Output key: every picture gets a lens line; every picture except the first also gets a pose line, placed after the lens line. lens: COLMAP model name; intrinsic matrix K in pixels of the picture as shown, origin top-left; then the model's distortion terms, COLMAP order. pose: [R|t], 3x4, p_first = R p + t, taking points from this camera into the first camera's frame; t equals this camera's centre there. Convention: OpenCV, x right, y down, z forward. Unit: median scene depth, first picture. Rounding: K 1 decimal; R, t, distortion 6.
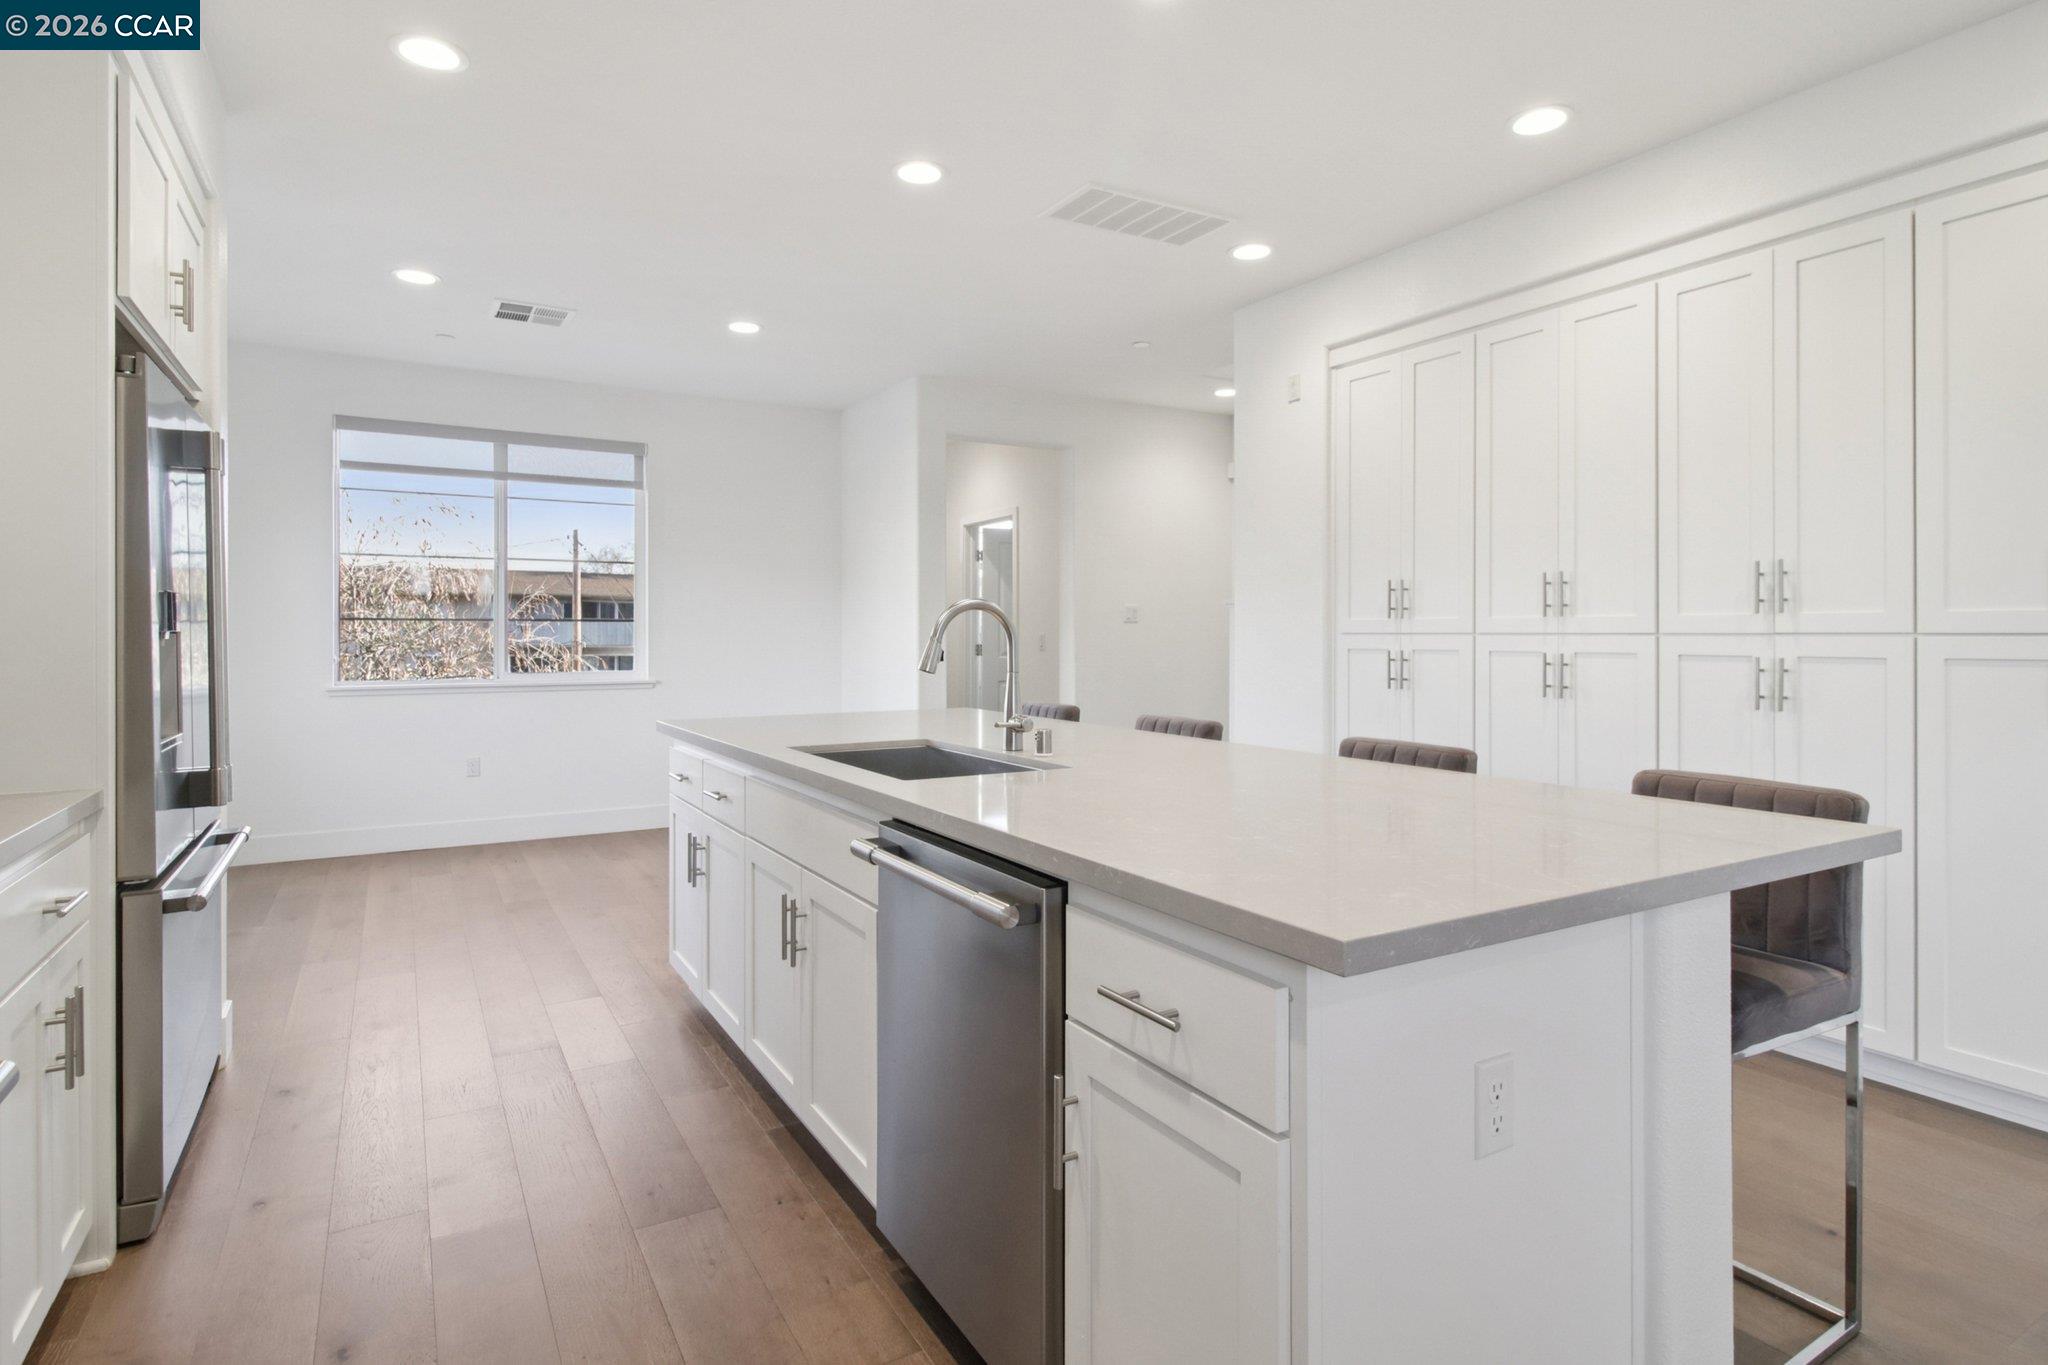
lens RADIAL K [[1047.9, 0, 1031.8], [0, 1047.9, 625.1], [0, 0, 1]] dist [-0.029030, -0.000819]
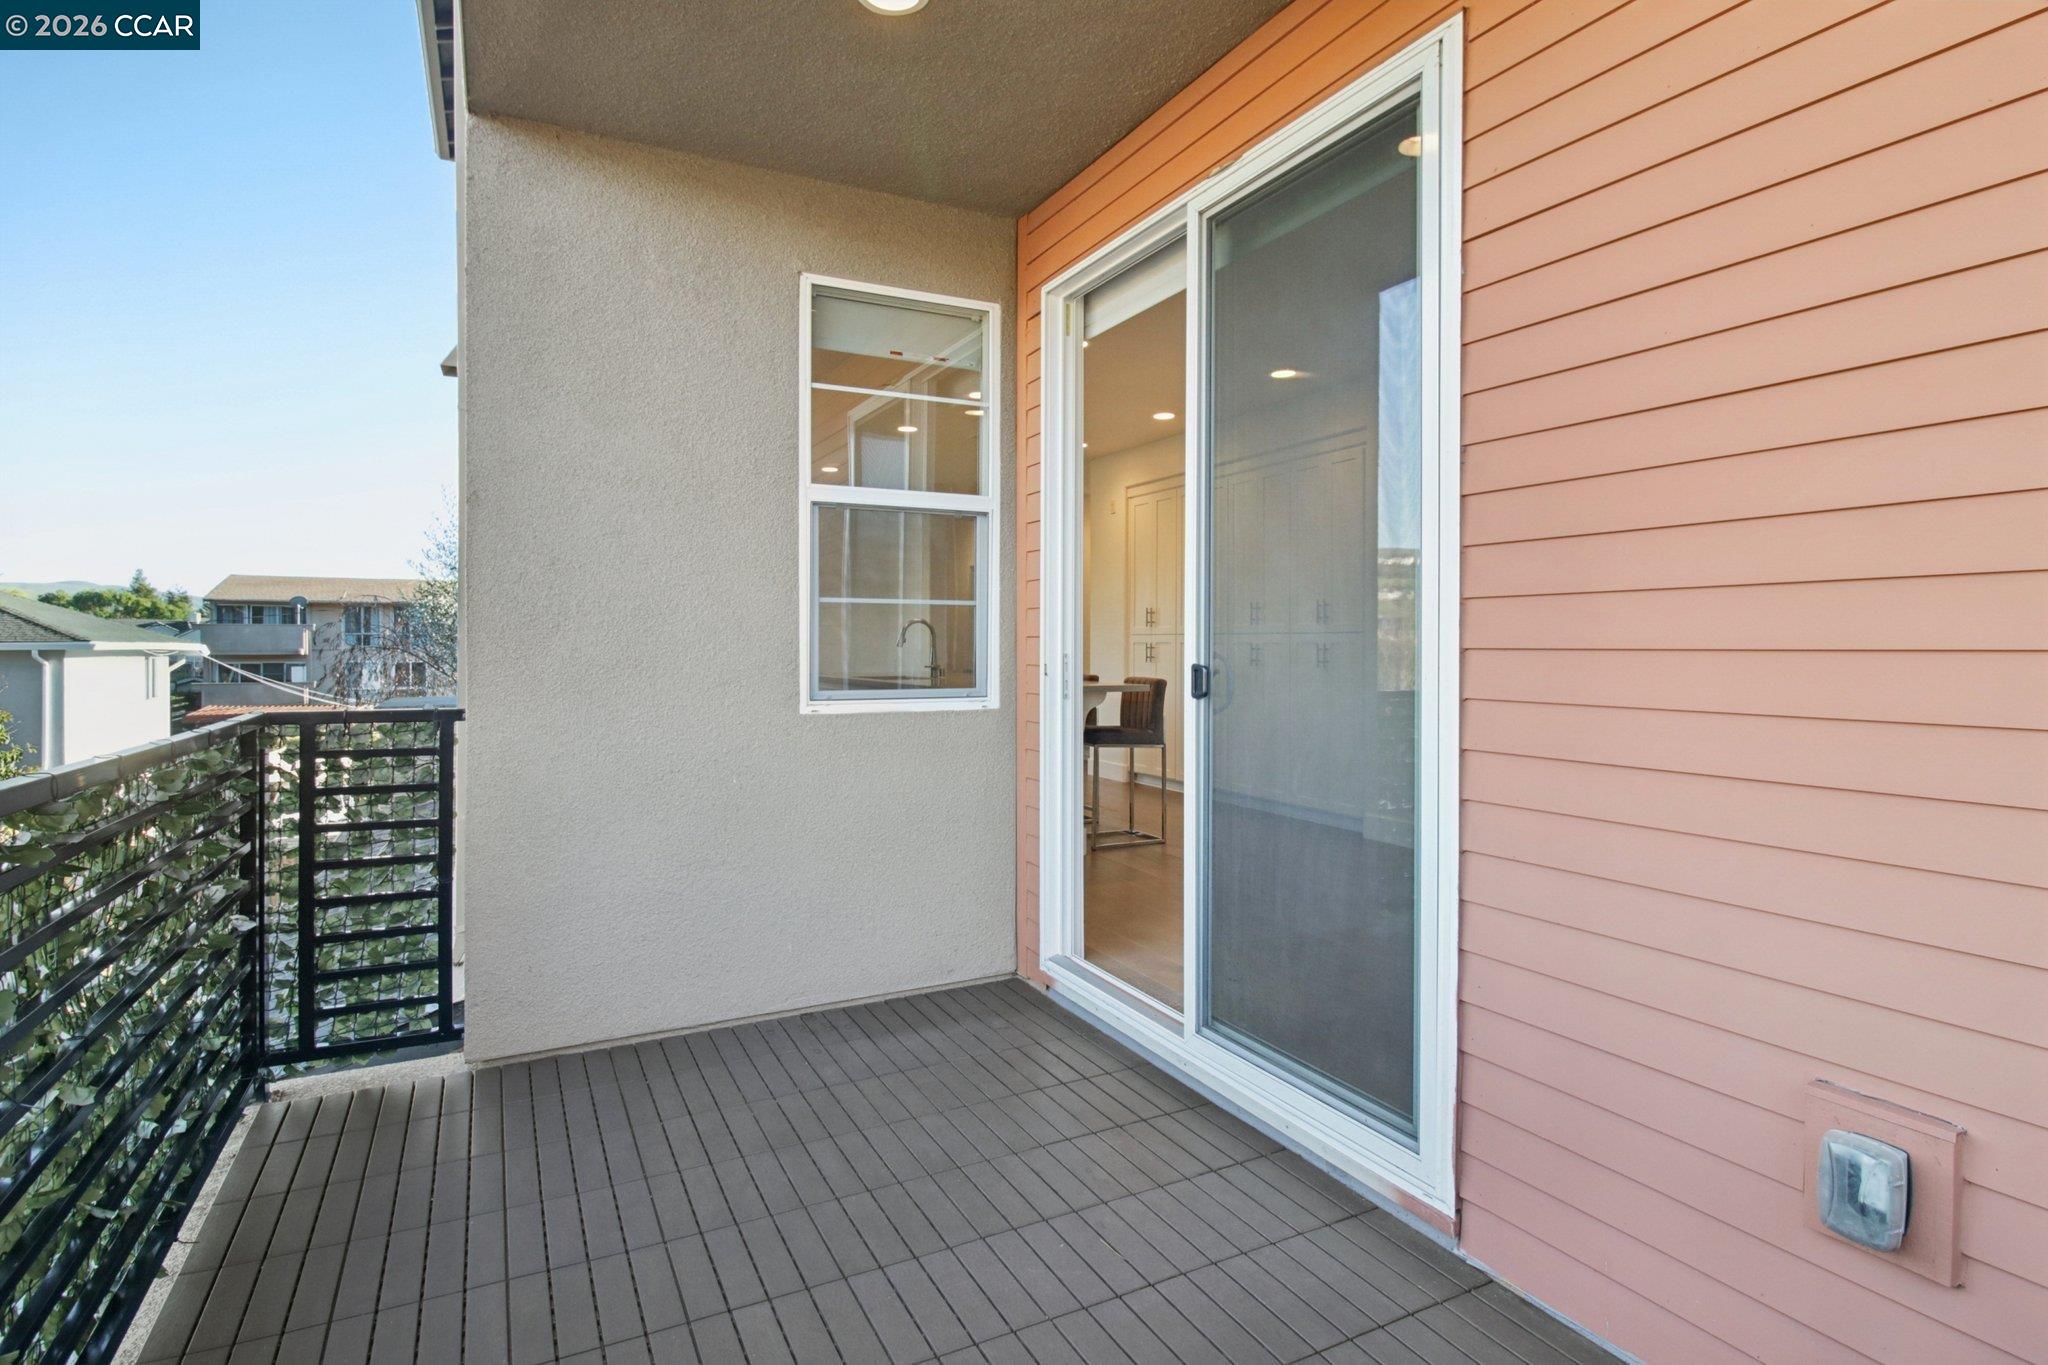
lens RADIAL K [[1047.9, 0, 1031.8], [0, 1047.9, 625.1], [0, 0, 1]] dist [-0.029030, -0.000819]
pose [[0.980004, 0.004688, -0.198922, 0.663170], [-0.005375, 0.999981, -0.002912, -0.003741], [0.198904, 0.003923, 0.980011, -1.258099]]
